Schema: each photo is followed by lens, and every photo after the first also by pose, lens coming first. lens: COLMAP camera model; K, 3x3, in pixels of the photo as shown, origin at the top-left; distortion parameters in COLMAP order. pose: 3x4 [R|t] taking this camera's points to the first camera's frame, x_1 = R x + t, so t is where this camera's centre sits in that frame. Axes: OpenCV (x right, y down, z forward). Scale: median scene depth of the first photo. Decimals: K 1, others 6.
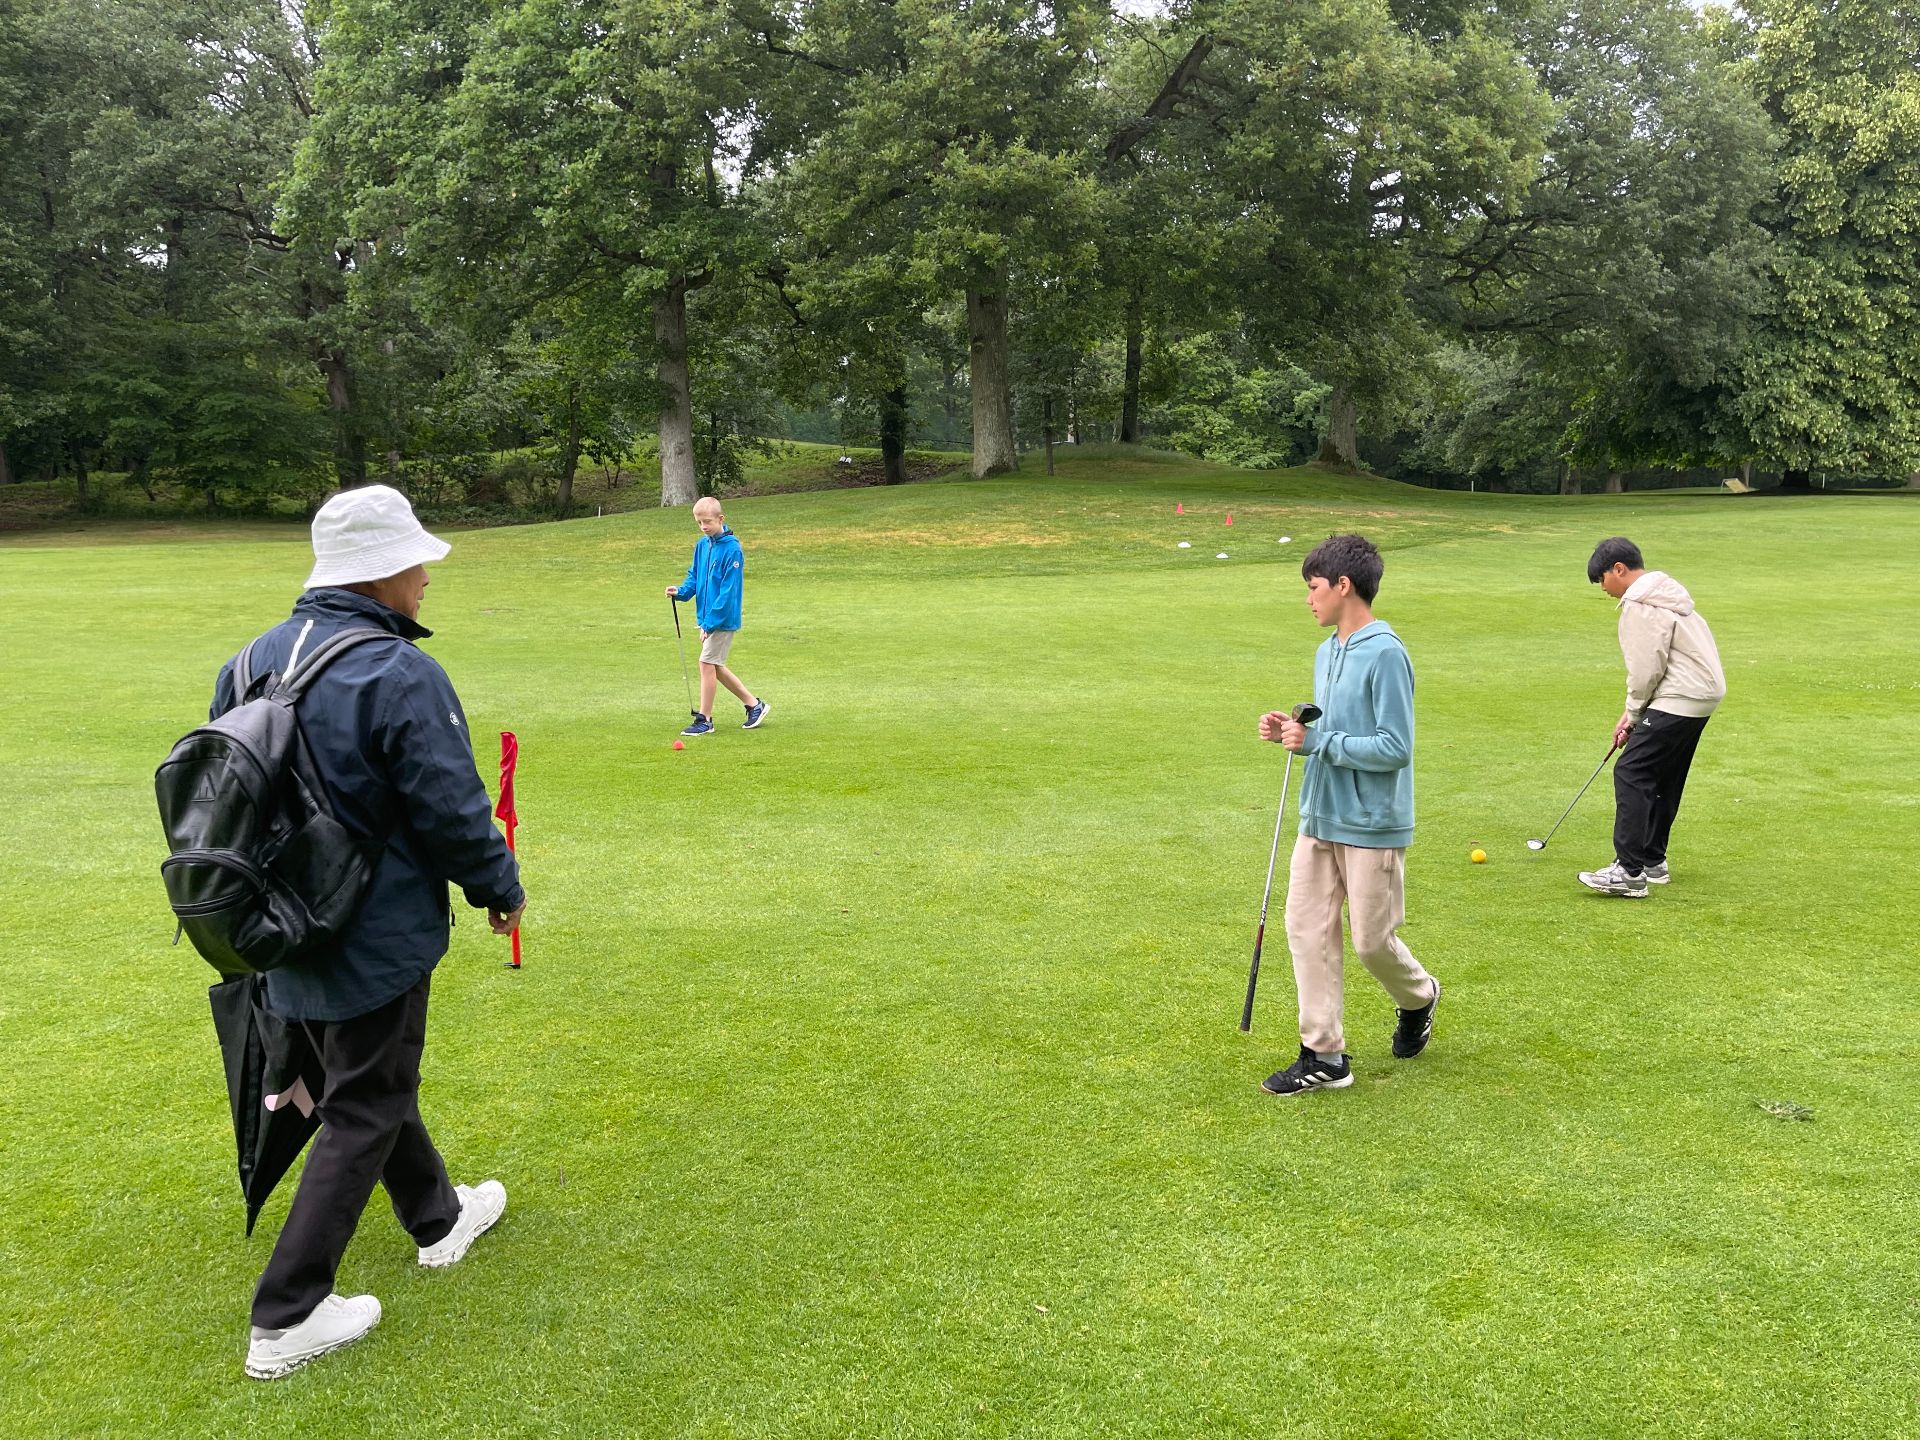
lens RADIAL K [[1429.4, 0, 963.9], [0, 1429.4, 706.8], [0, 0, 1]] dist [0.053178, -0.087063]
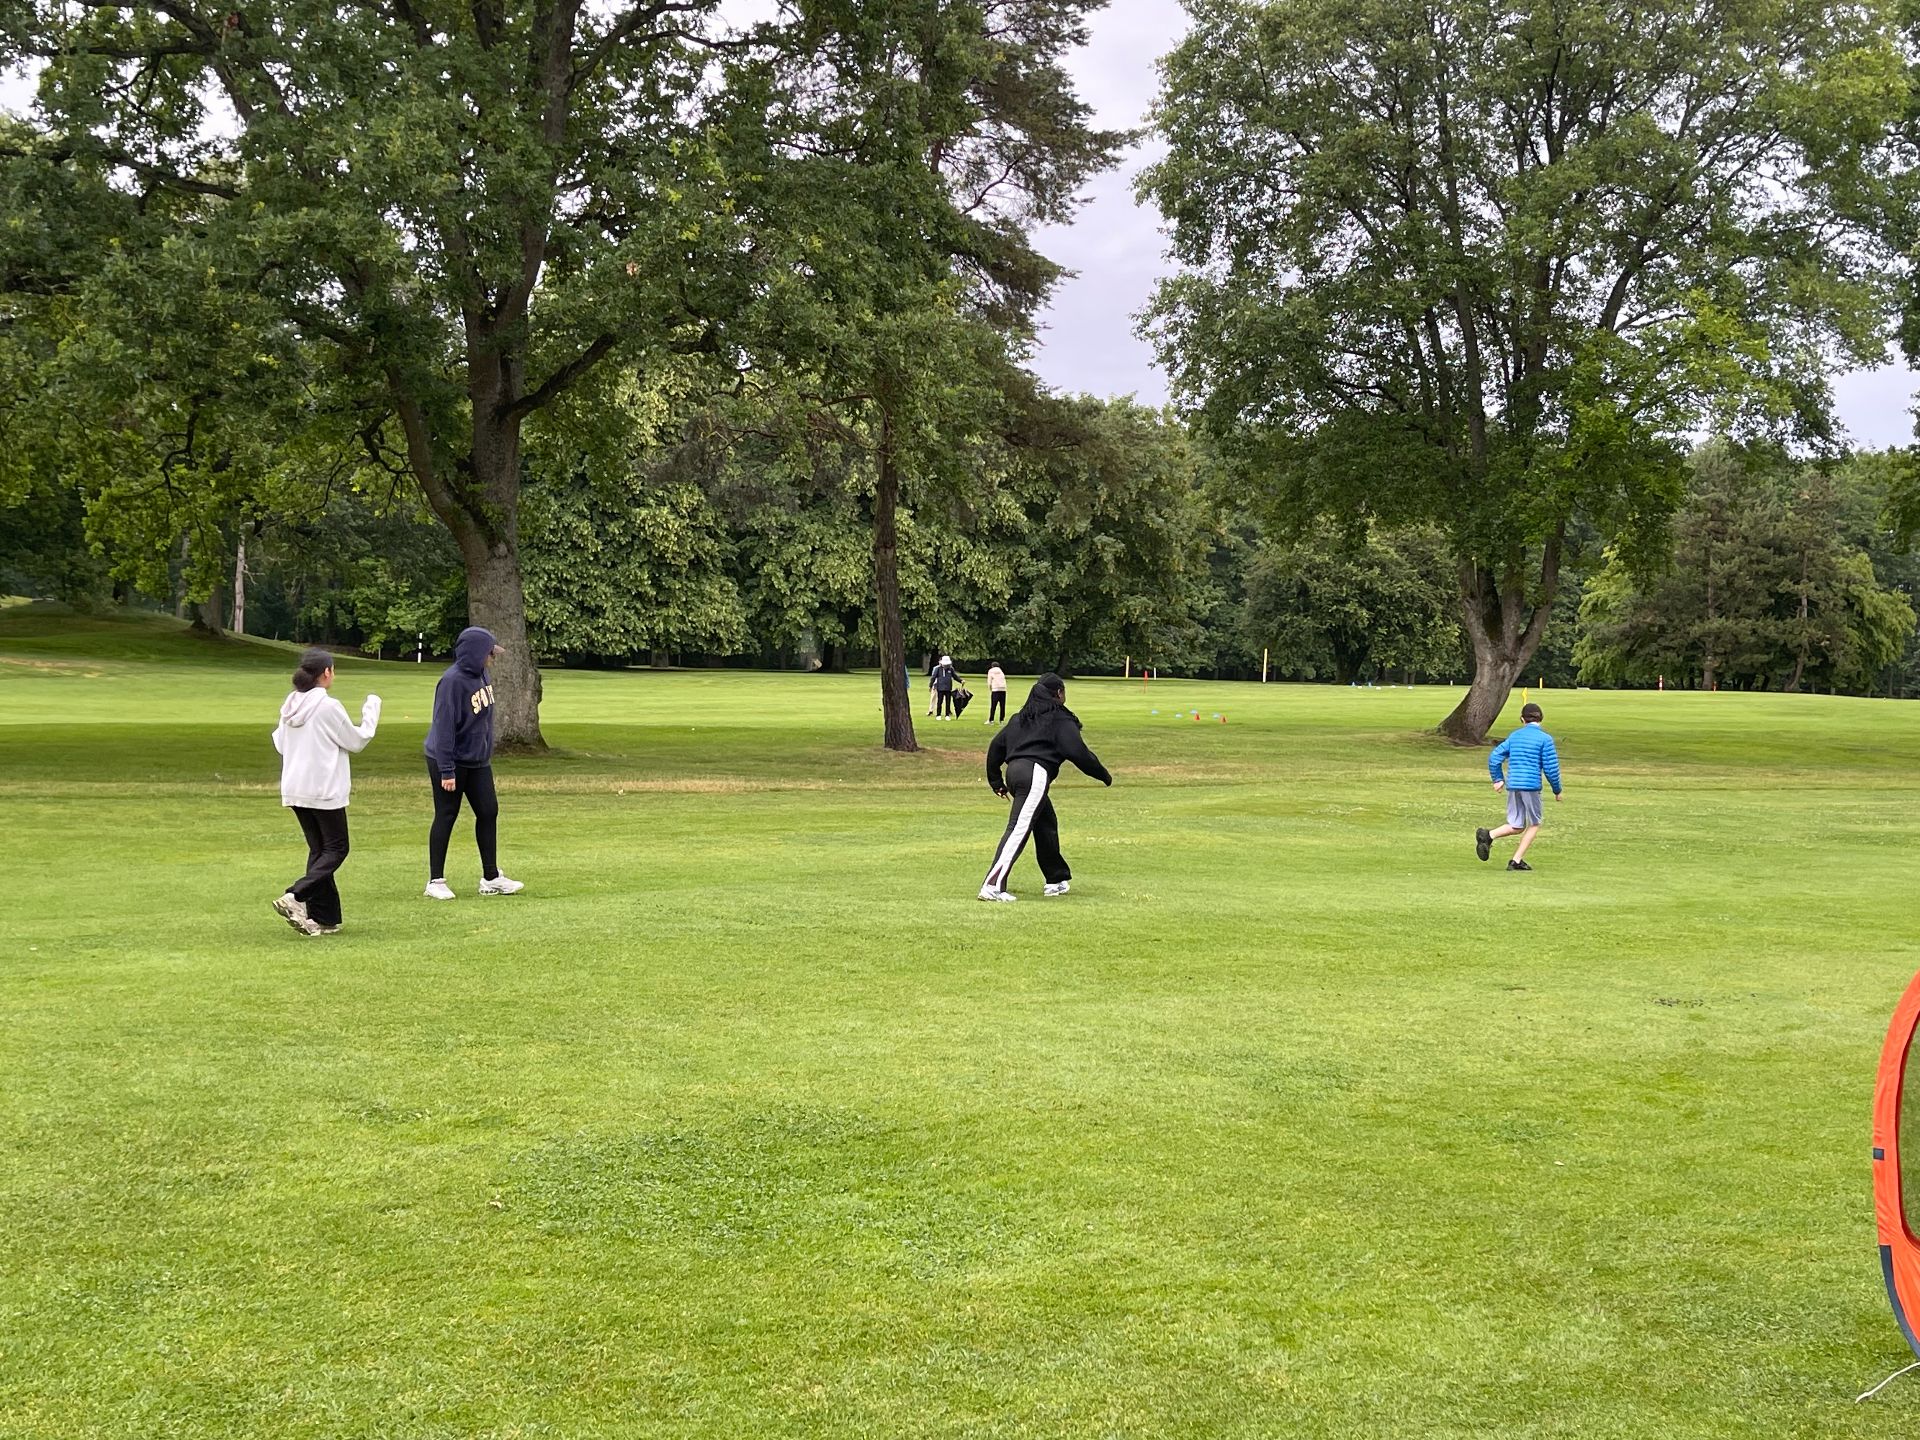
lens RADIAL K [[2146.8, 0, 965.4], [0, 2146.8, 685.4], [0, 0, 1]] dist [0.116029, -0.321054]
pose [[0.965498, 0.038804, 0.257505, 0.736175], [-0.003674, 0.990767, -0.135524, 0.239018], [-0.260386, 0.129902, 0.956726, -1.748502]]
